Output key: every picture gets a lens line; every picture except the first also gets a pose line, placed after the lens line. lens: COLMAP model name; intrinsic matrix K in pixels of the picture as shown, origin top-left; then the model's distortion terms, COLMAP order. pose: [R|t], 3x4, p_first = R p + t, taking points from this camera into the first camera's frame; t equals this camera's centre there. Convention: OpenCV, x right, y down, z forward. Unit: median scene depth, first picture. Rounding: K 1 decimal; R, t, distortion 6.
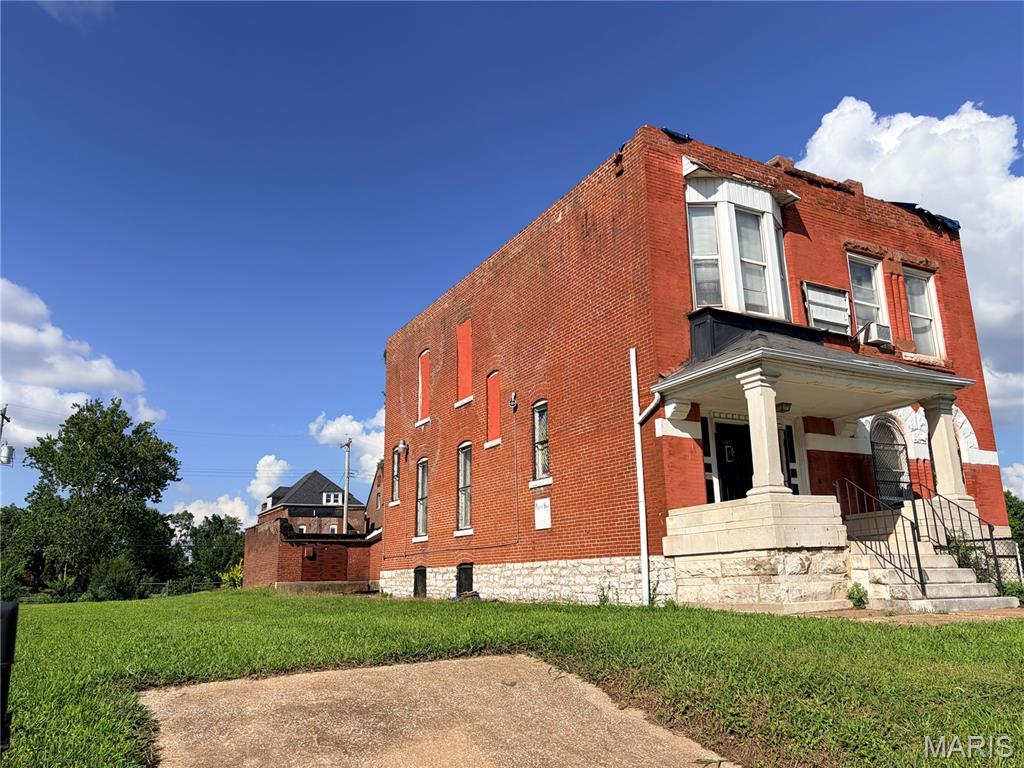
lens RADIAL K [[778.2, 0, 517.4], [0, 778.2, 380.1], [0, 0, 1]] dist [0.047774, -0.046635]
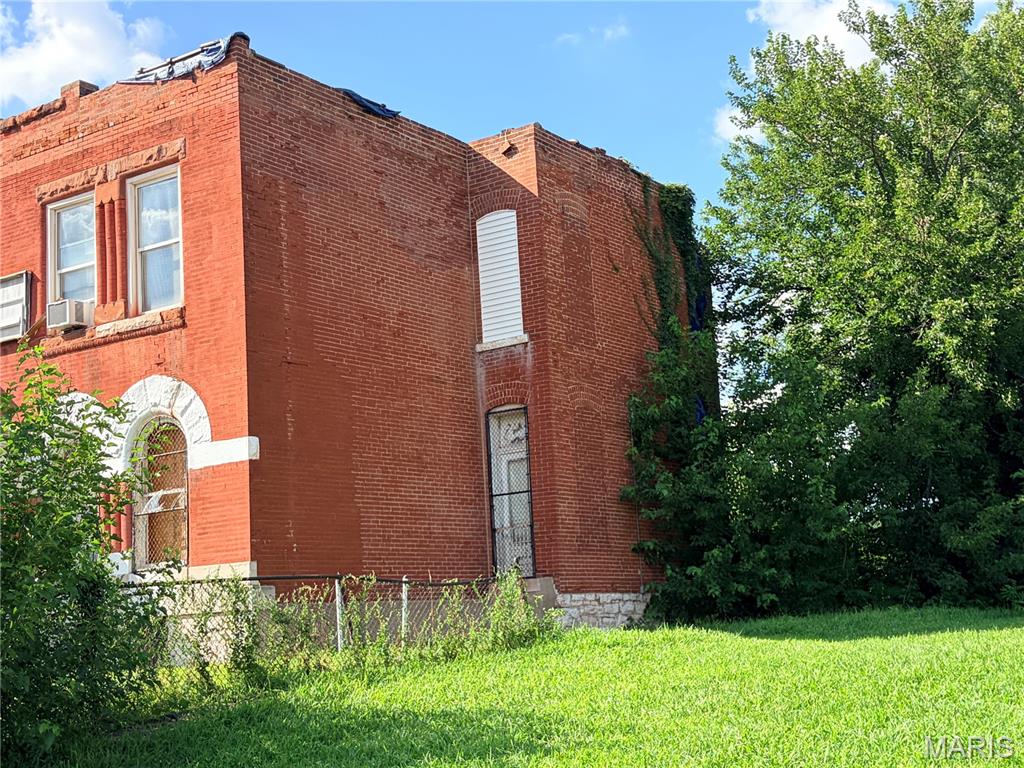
lens RADIAL K [[1420.7, 0, 510.8], [0, 1420.7, 384.8], [0, 0, 1]] dist [0.032623, 0.000000]
pose [[0.447874, -0.151677, -0.881137, 1.711237], [0.269907, 0.962465, -0.028485, 0.143144], [0.852385, -0.225067, 0.472001, 0.701833]]
